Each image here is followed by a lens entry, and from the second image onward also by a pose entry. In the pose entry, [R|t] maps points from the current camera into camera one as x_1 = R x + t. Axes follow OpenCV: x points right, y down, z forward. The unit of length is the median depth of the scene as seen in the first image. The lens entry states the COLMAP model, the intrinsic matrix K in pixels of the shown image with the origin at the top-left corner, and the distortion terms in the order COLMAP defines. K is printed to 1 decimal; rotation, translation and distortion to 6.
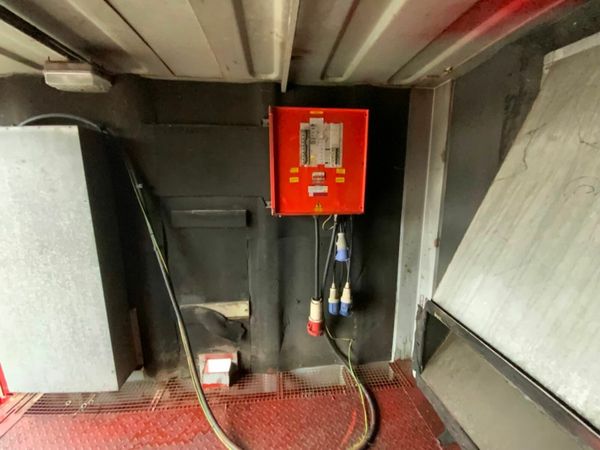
lens RADIAL K [[242.5, 0, 301.7], [0, 242.5, 219.9], [0, 0, 1]] dist [0.002696, -0.000125]
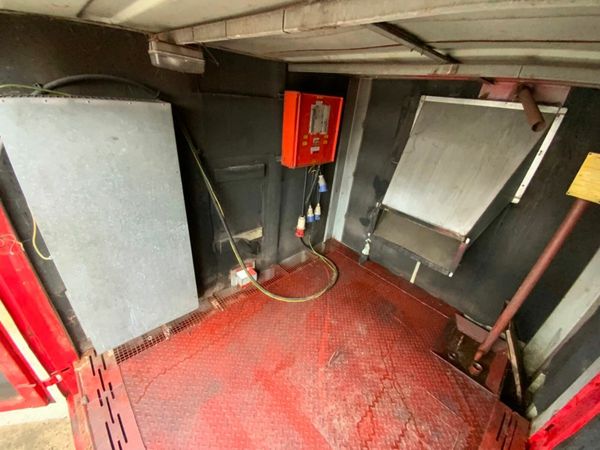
lens RADIAL K [[242.5, 0, 301.7], [0, 242.5, 219.9], [0, 0, 1]] dist [0.002696, -0.000125]
pose [[0.791276, -0.207034, 0.575343, -0.934514], [0.001732, 0.941689, 0.336480, -0.206675], [-0.611457, -0.265252, 0.745494, -0.228394]]
